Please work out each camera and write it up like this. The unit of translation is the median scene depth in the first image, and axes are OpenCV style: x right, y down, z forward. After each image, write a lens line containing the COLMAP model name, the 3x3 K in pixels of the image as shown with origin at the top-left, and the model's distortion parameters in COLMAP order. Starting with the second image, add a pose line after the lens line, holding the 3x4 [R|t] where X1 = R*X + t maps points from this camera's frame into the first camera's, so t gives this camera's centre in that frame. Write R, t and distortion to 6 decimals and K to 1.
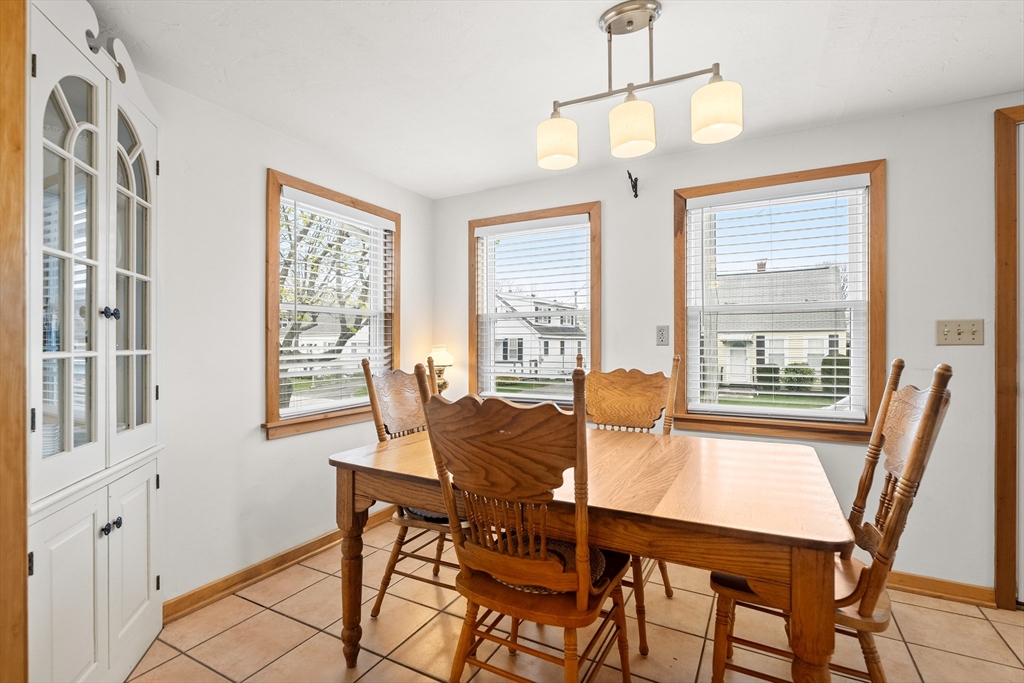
lens RADIAL K [[469.7, 0, 512.0], [0, 469.7, 341.5], [0, 0, 1]] dist [-0.002383, 0.000401]
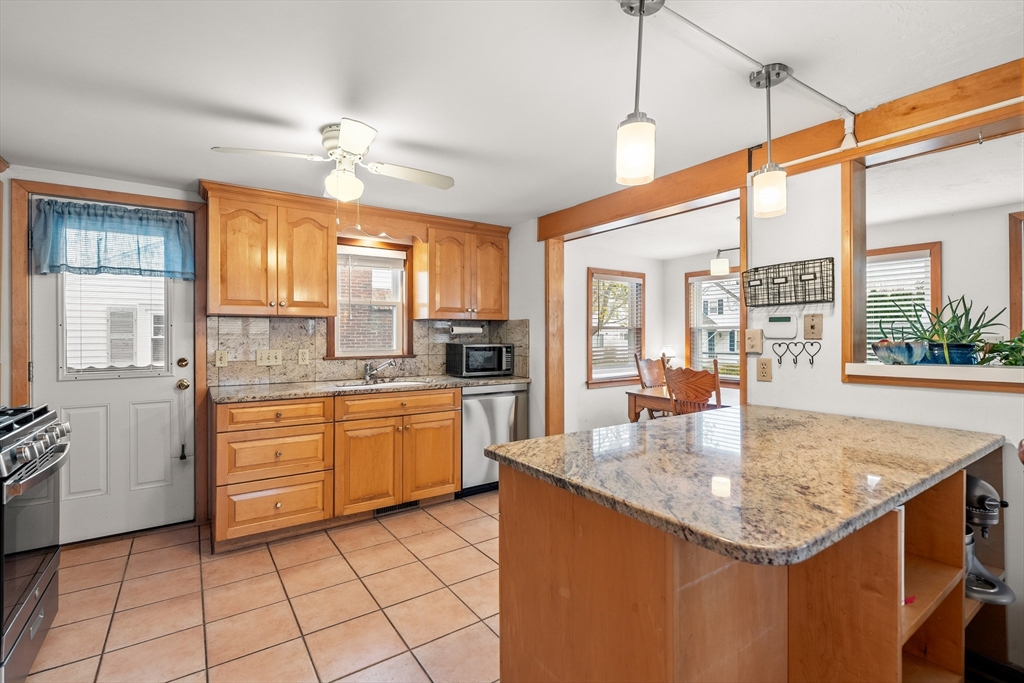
lens RADIAL K [[467.4, 0, 511.6], [0, 467.4, 333.6], [0, 0, 1]] dist [-0.003198, -0.000247]
pose [[0.893084, -0.002026, -0.449885, 0.155451], [0.004175, 0.999984, 0.003786, -0.062795], [0.449871, -0.005259, 0.893078, -1.151505]]
